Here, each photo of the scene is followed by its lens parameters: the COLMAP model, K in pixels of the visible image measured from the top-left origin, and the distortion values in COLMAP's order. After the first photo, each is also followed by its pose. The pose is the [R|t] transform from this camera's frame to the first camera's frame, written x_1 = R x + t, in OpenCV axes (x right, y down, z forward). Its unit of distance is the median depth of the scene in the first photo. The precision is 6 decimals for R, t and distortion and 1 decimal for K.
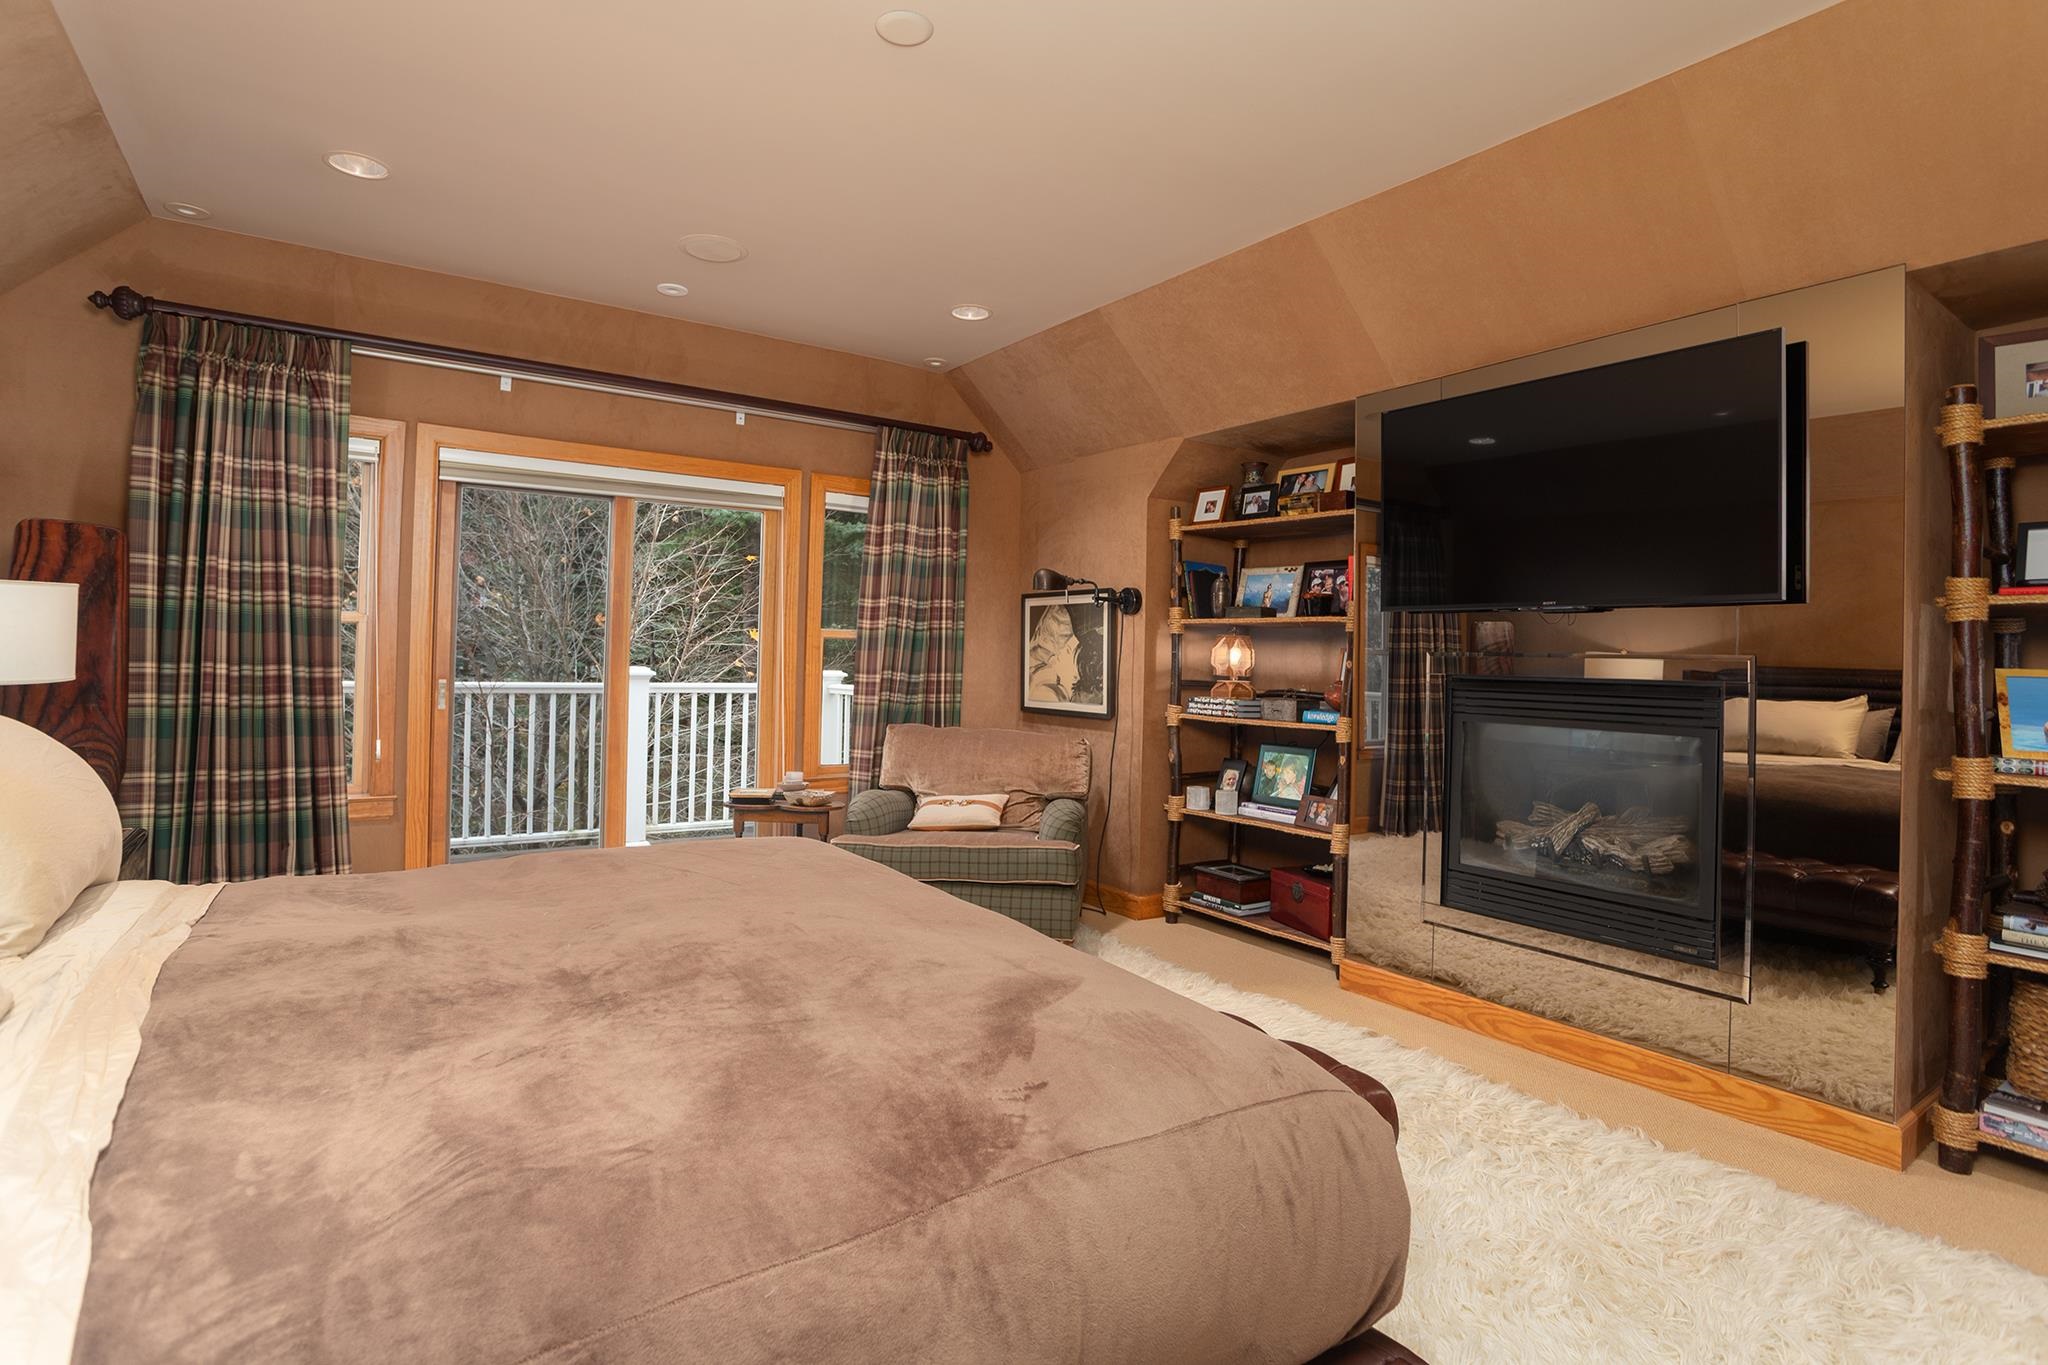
lens RADIAL K [[981.6, 0, 1028.9], [0, 981.6, 658.1], [0, 0, 1]] dist [0.000040, 0.000012]
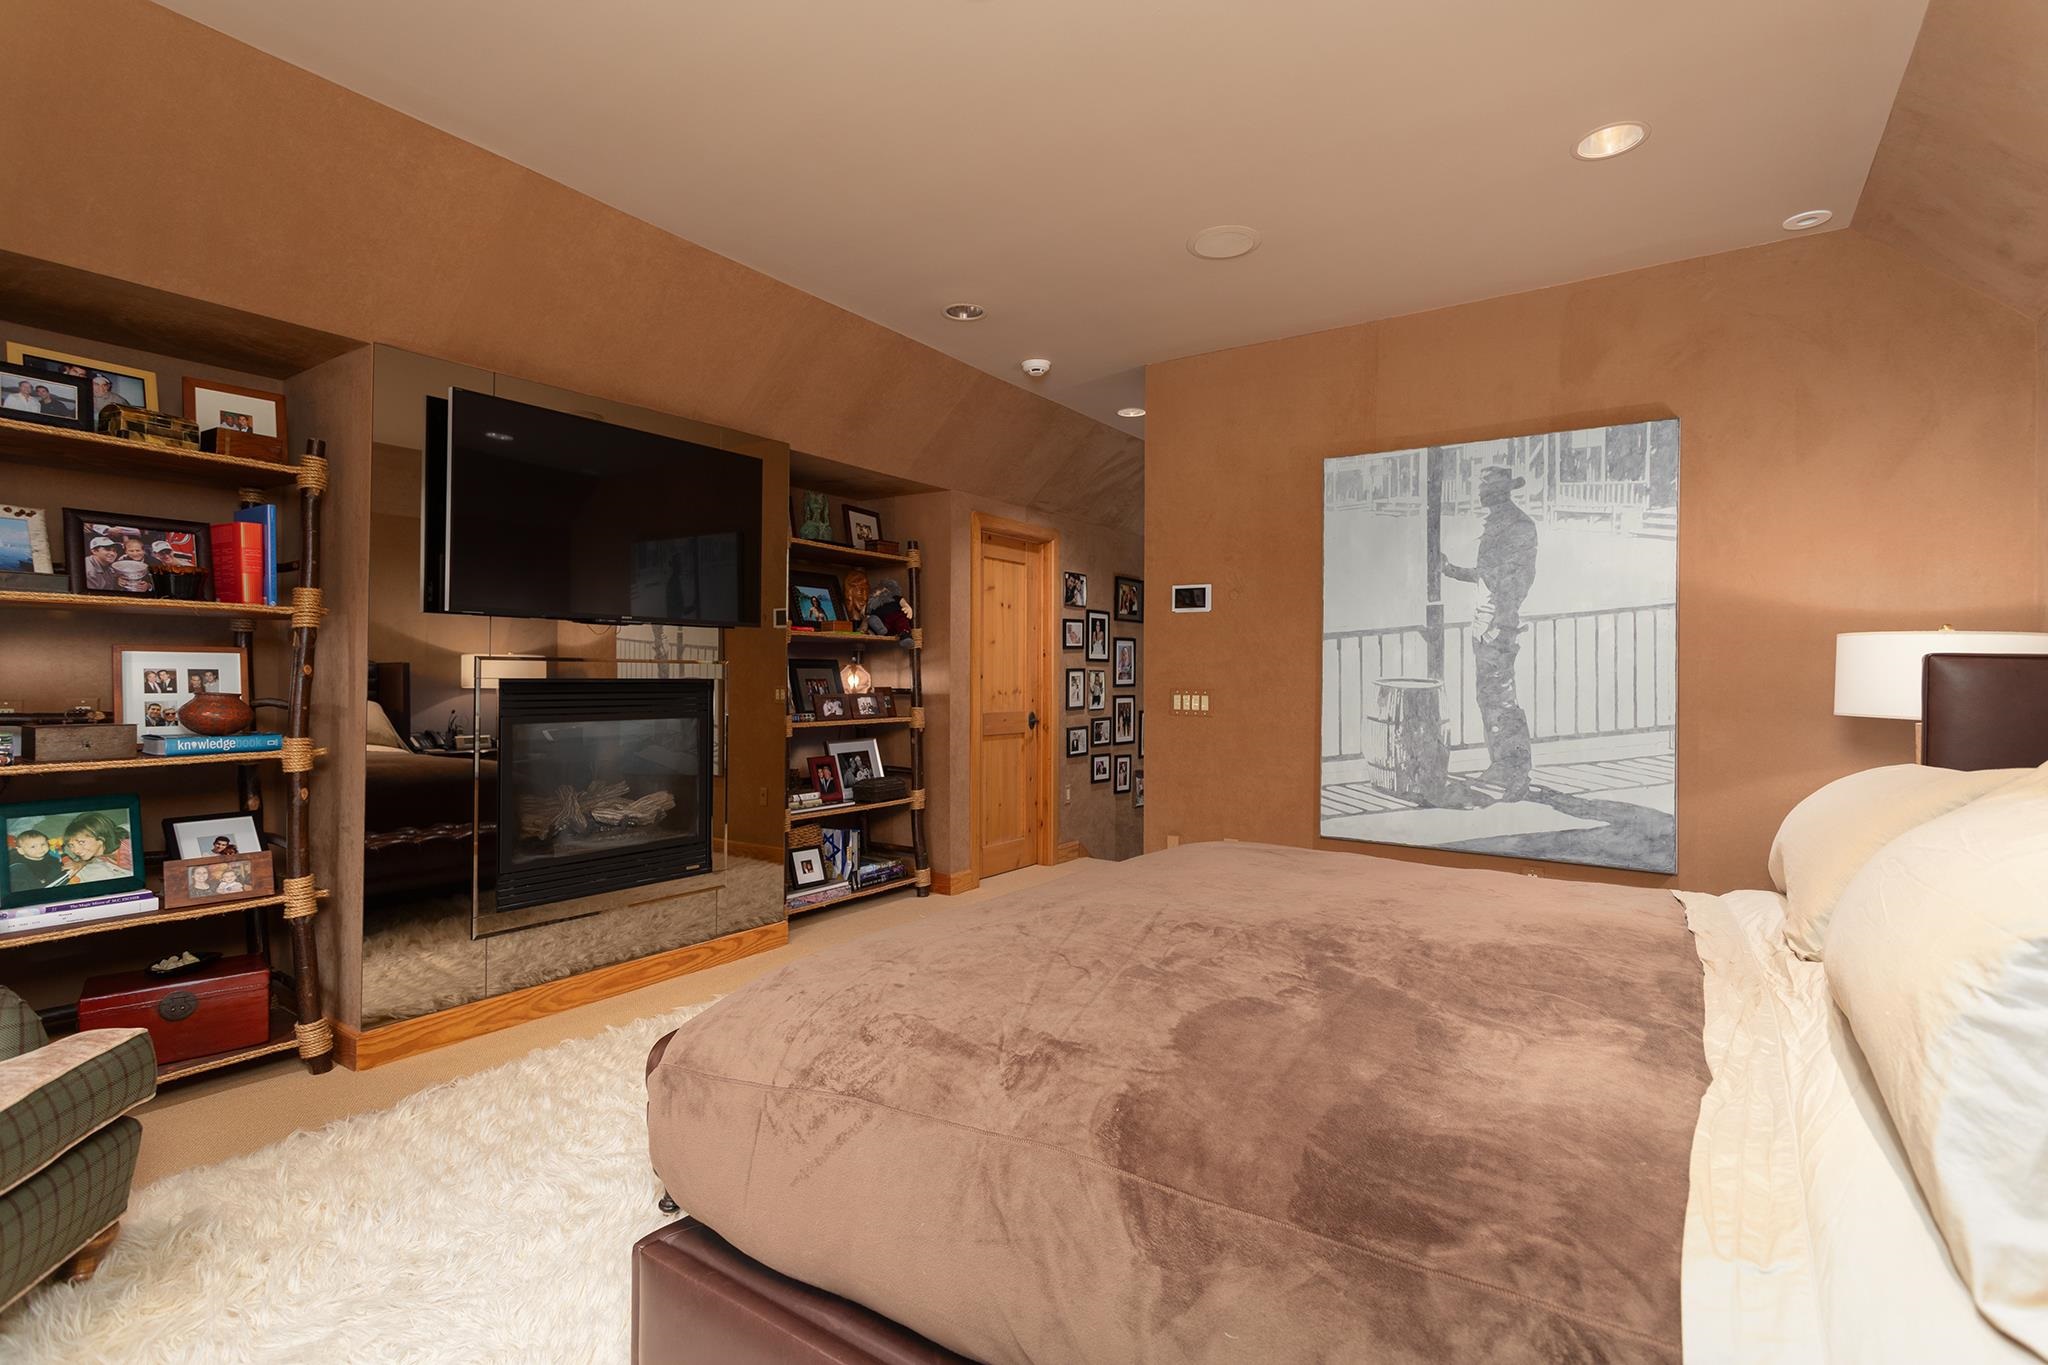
lens RADIAL K [[981.6, 0, 1028.9], [0, 981.6, 658.1], [0, 0, 1]] dist [0.000040, 0.000012]
pose [[-0.335941, -0.001696, 0.941881, -0.591993], [-0.010320, 0.999945, -0.001880, -0.006716], [-0.941826, -0.010352, -0.335940, 0.717050]]
